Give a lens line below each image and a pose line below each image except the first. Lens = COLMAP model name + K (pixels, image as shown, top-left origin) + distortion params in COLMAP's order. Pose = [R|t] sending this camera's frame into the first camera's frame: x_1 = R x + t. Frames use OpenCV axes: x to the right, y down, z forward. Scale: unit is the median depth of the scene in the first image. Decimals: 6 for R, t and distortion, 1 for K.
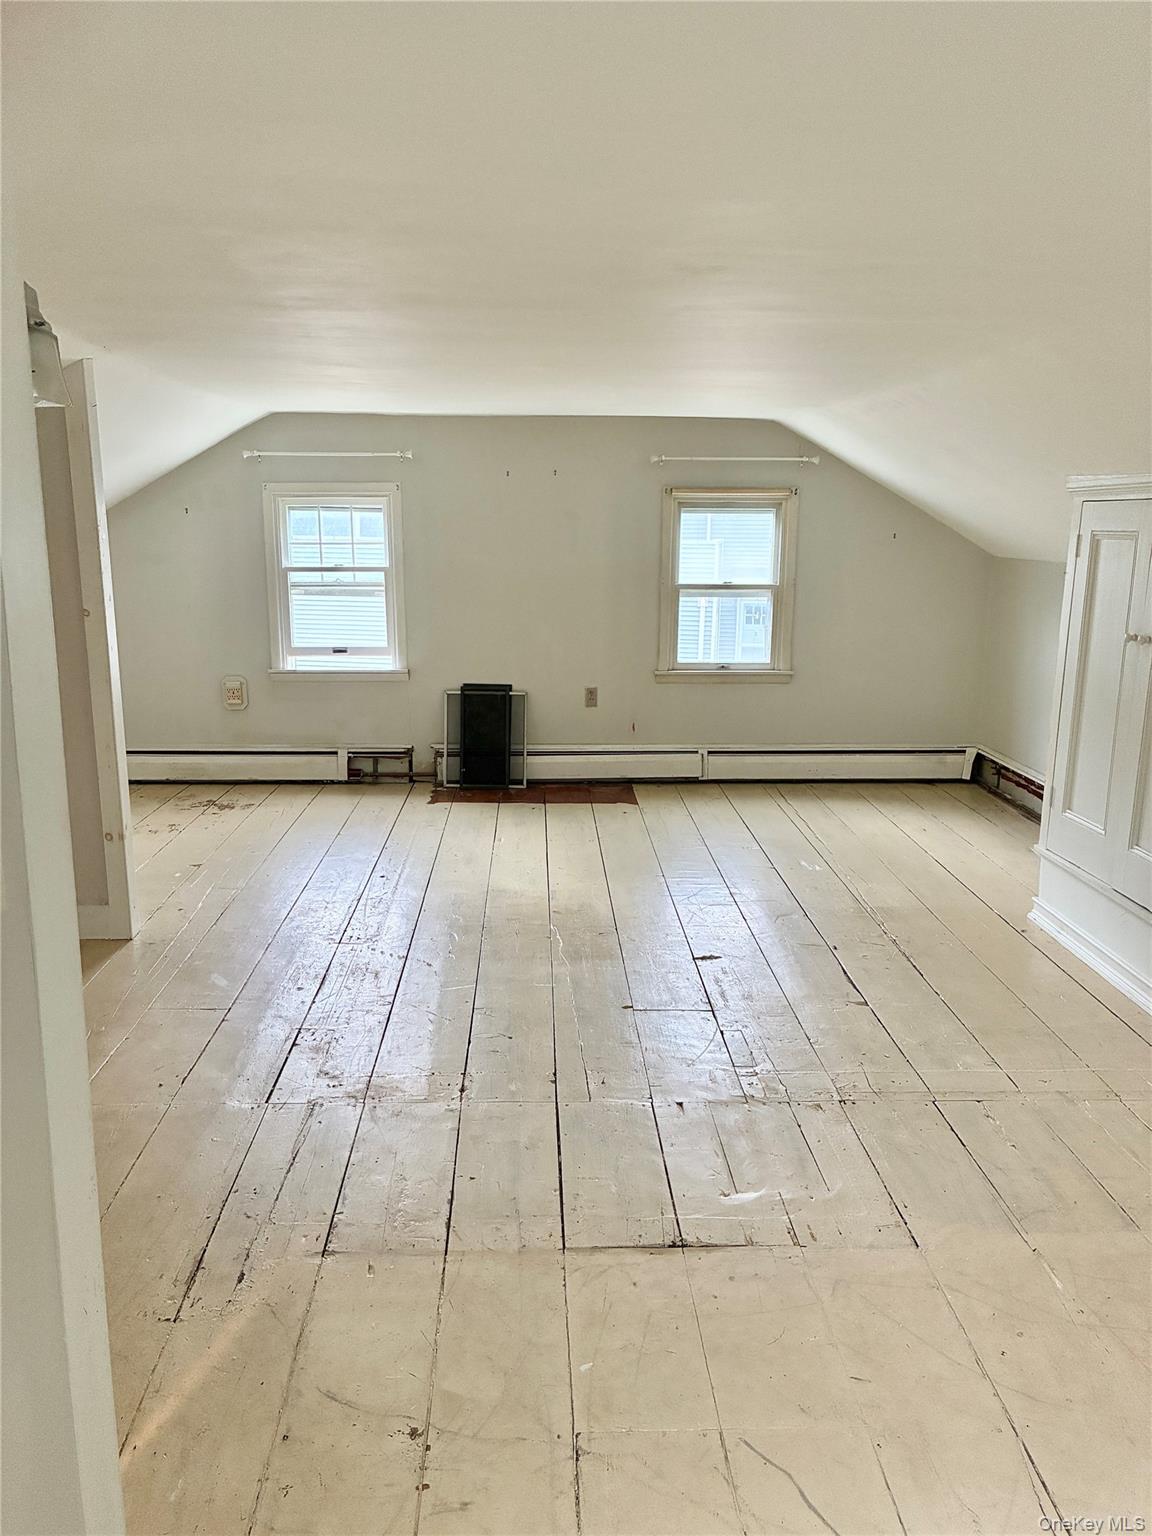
lens RADIAL K [[1160.1, 0, 569.3], [0, 1160.1, 760.1], [0, 0, 1]] dist [0.047571, -0.060625]
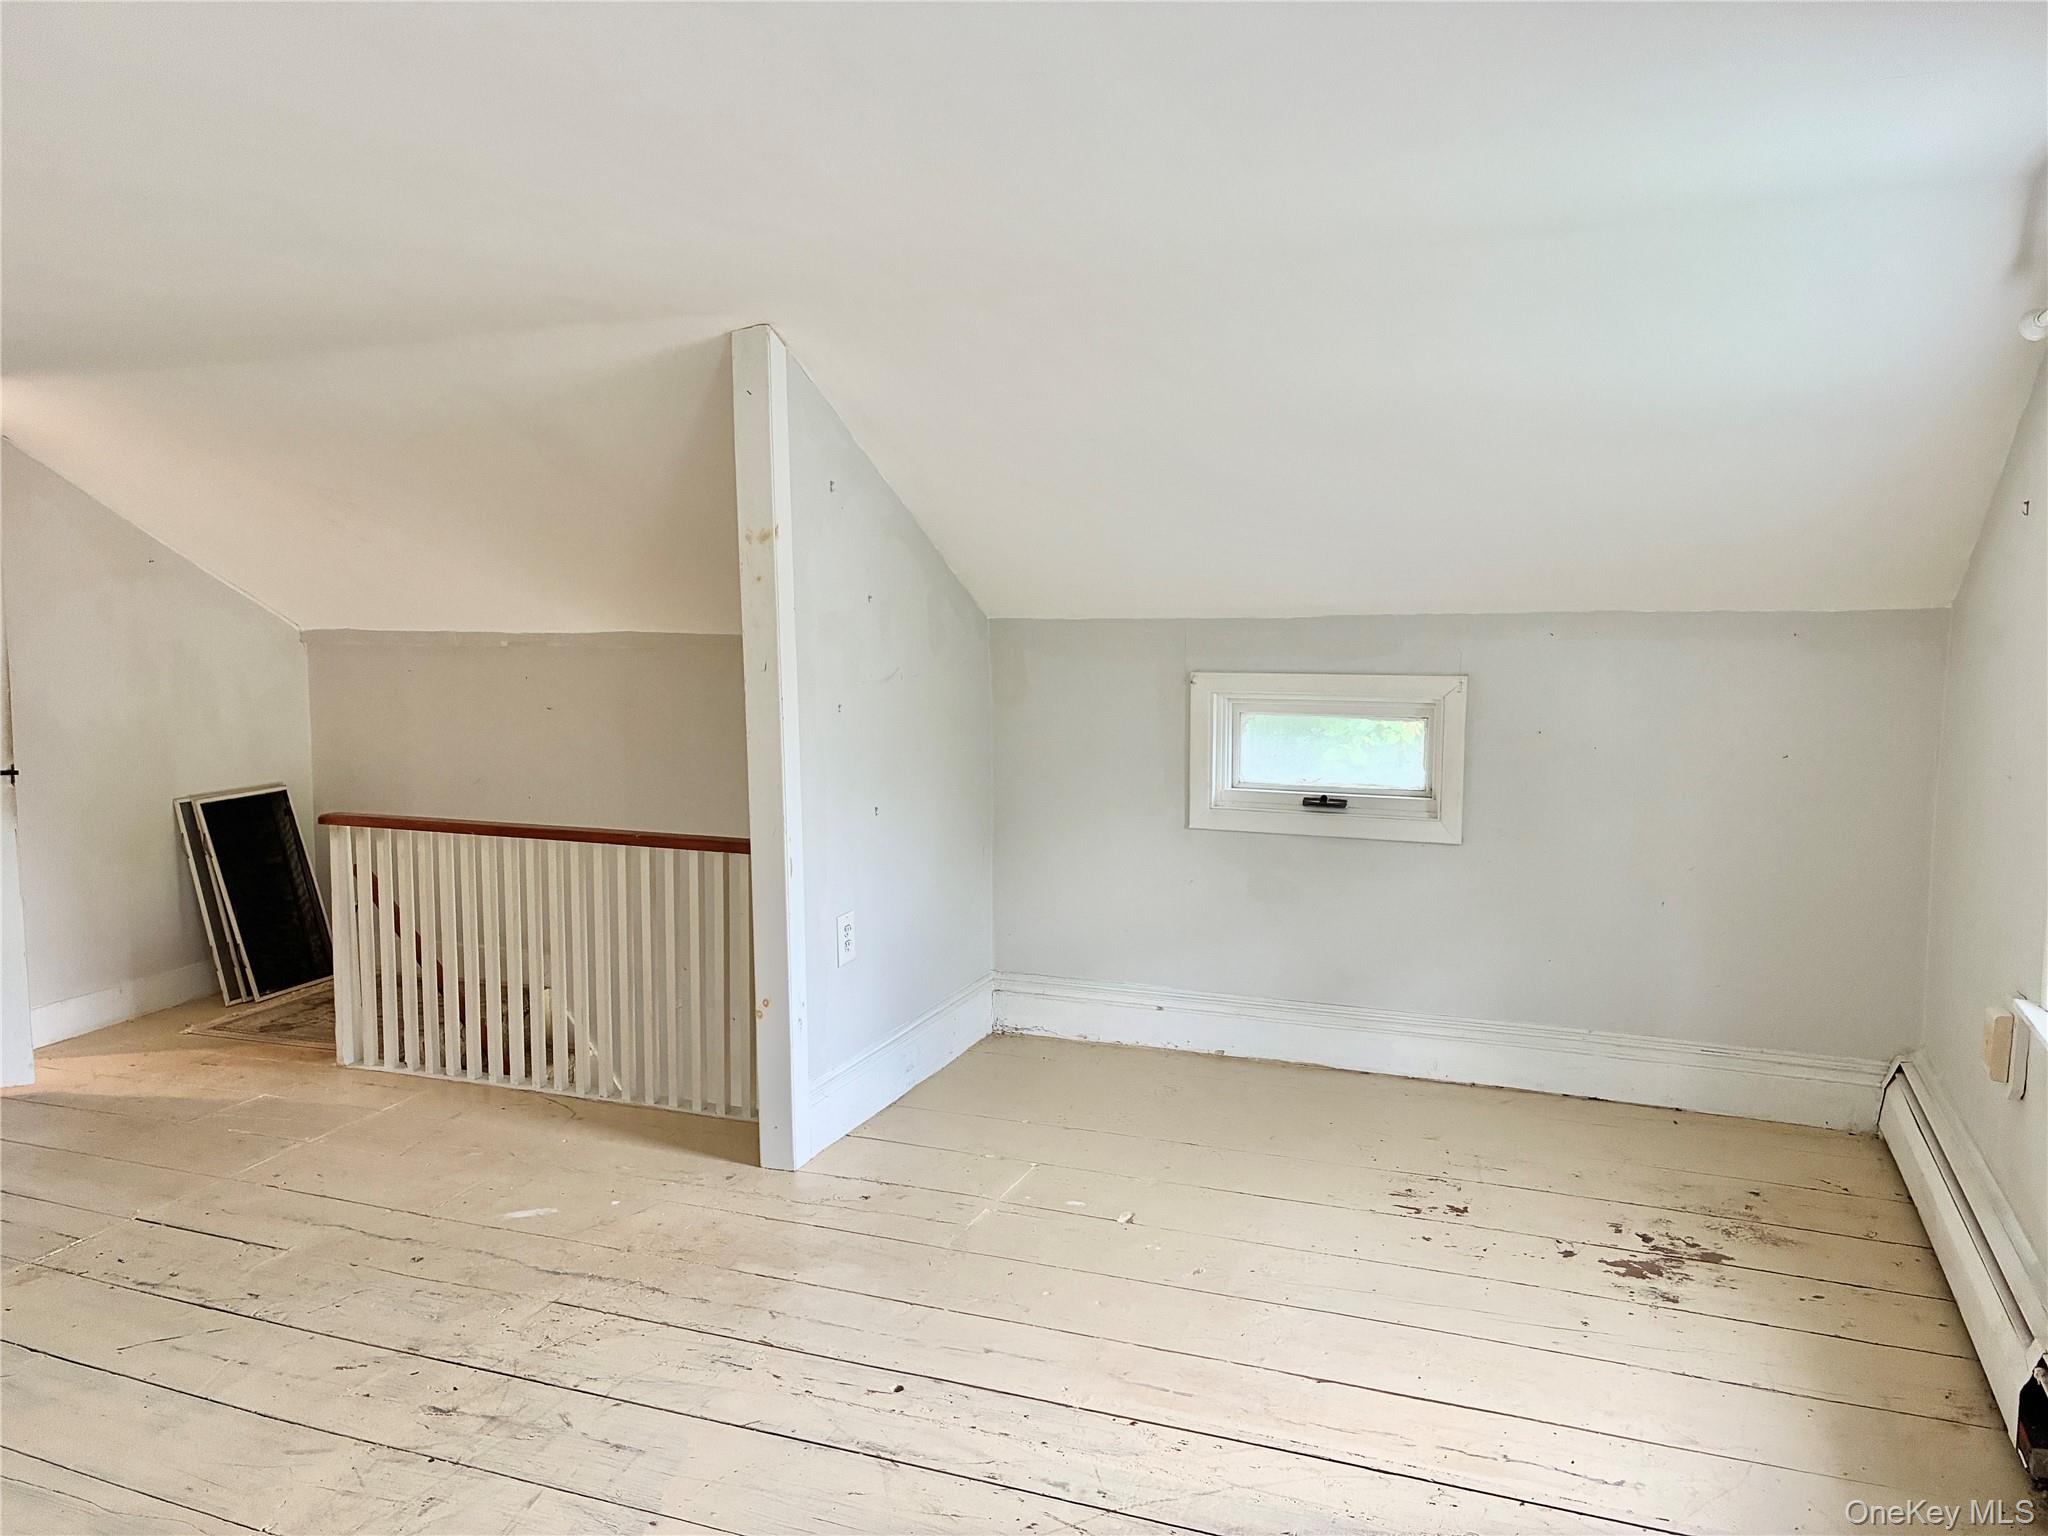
lens RADIAL K [[1546.8, 0, 1024.4], [0, 1546.8, 766.0], [0, 0, 1]] dist [0.047571, -0.060625]
pose [[-0.401591, 0.107447, -0.909494, 0.225111], [-0.176464, 0.965405, 0.191971, -0.169135], [0.898657, 0.237587, -0.368738, 0.884186]]
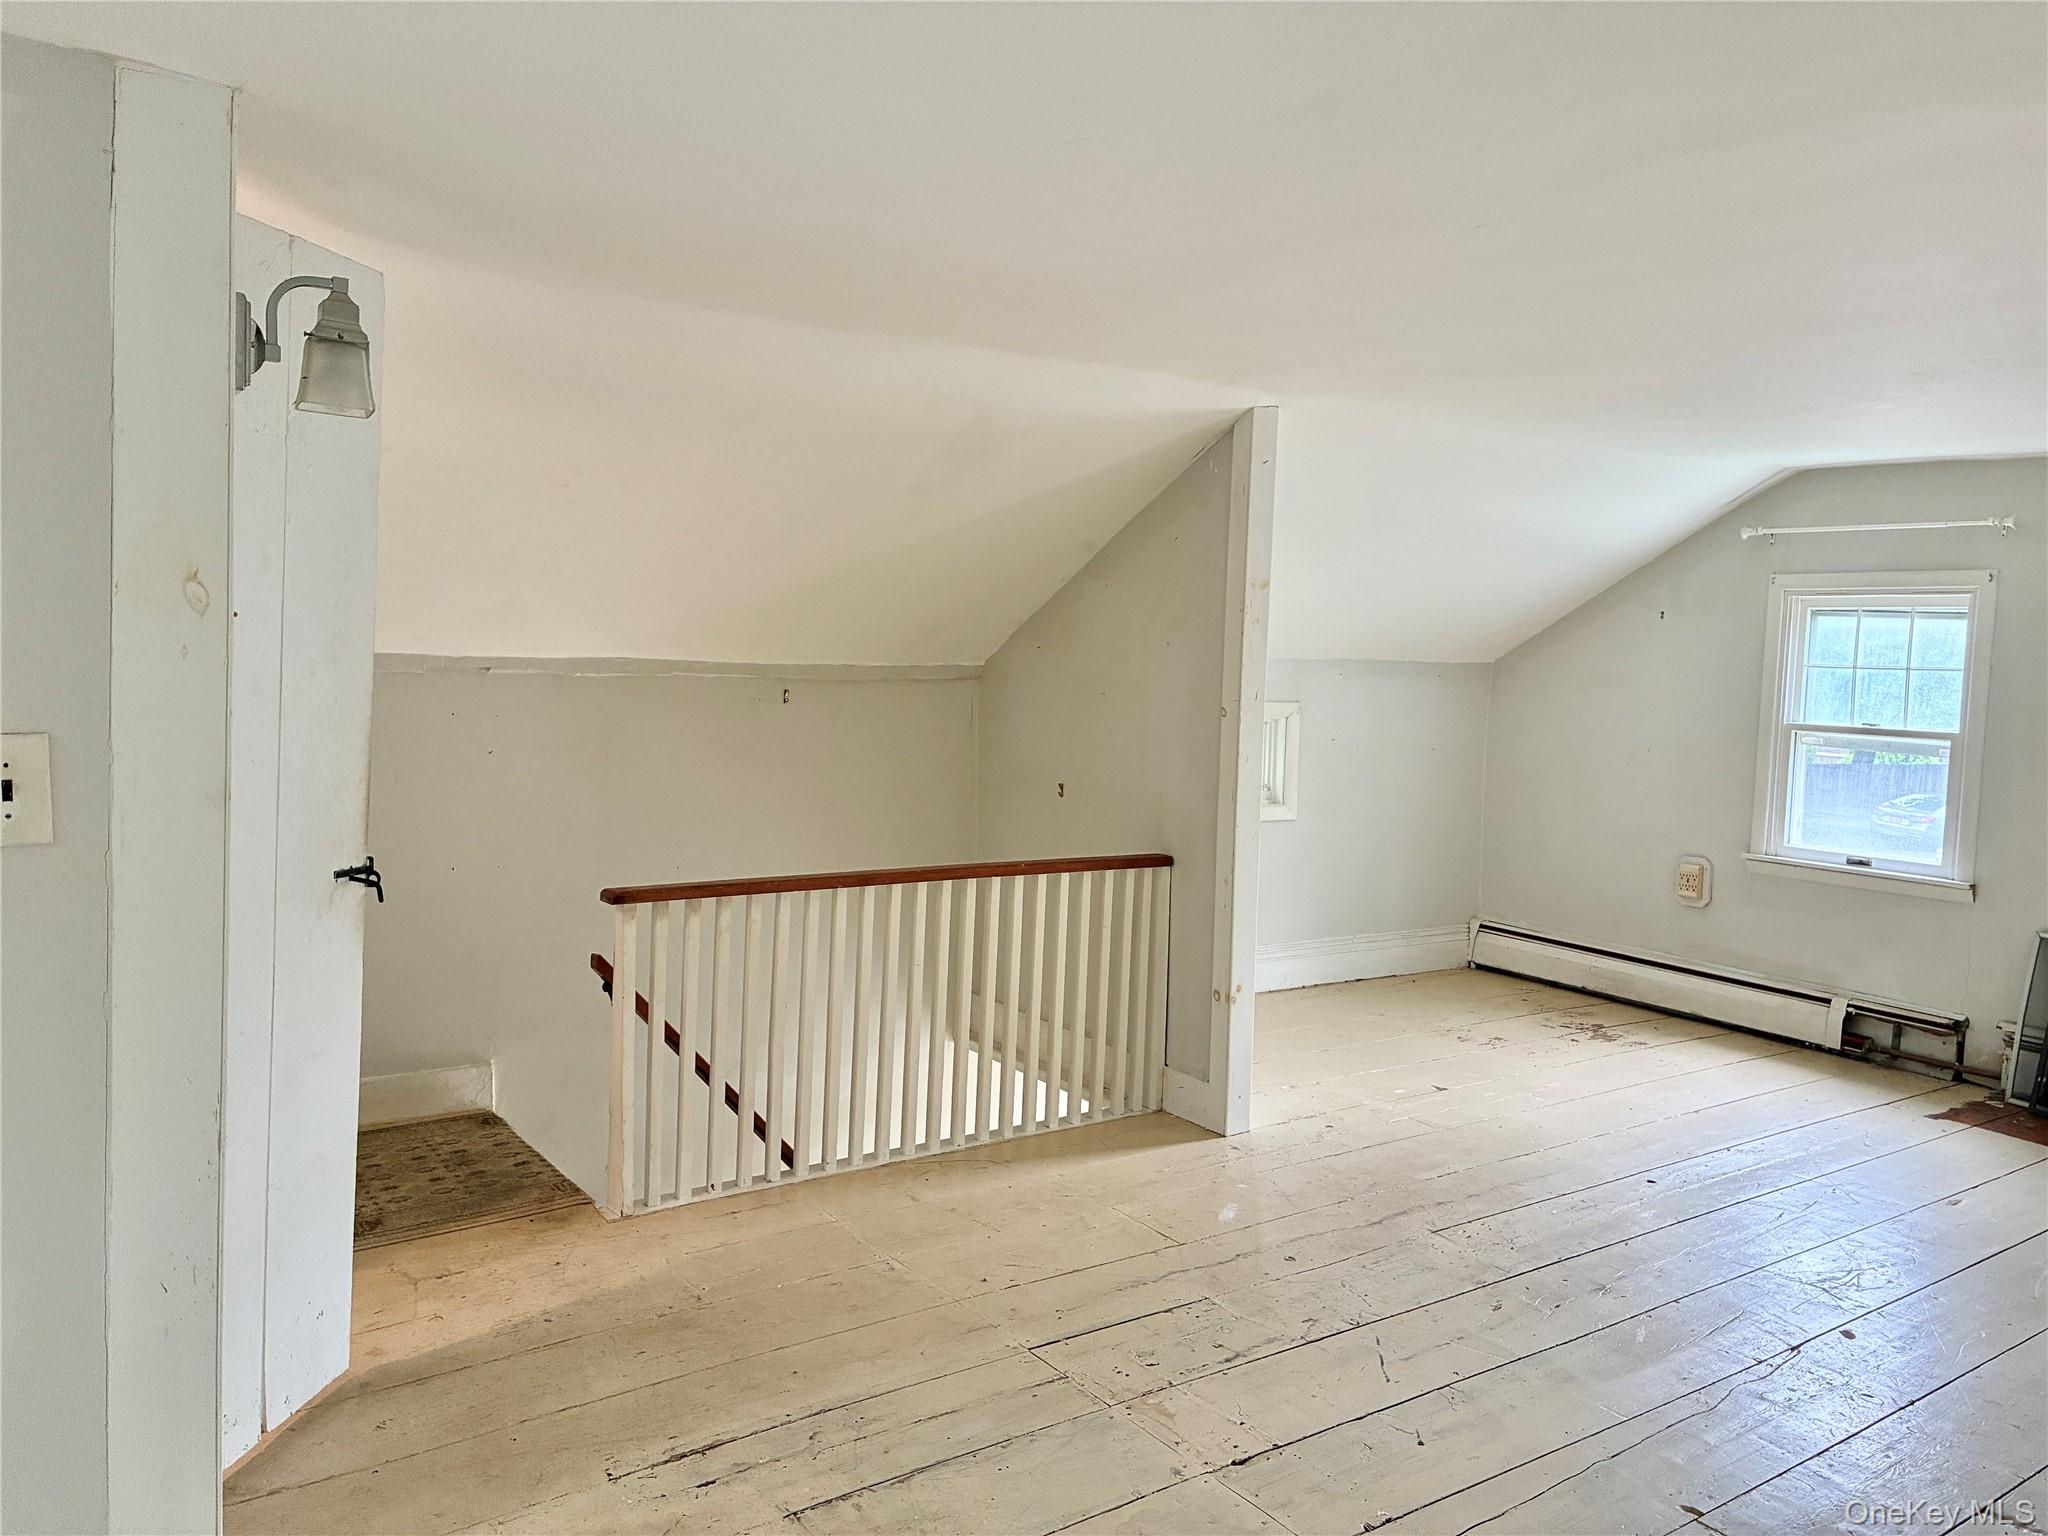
lens RADIAL K [[1546.8, 0, 1024.1], [0, 1546.8, 766.8], [0, 0, 1]] dist [0.047571, -0.060625]
pose [[0.557379, 0.085009, -0.825894, 0.235237], [-0.200113, 0.979174, -0.034265, -0.014311], [0.805781, 0.184371, 0.562783, 0.170764]]
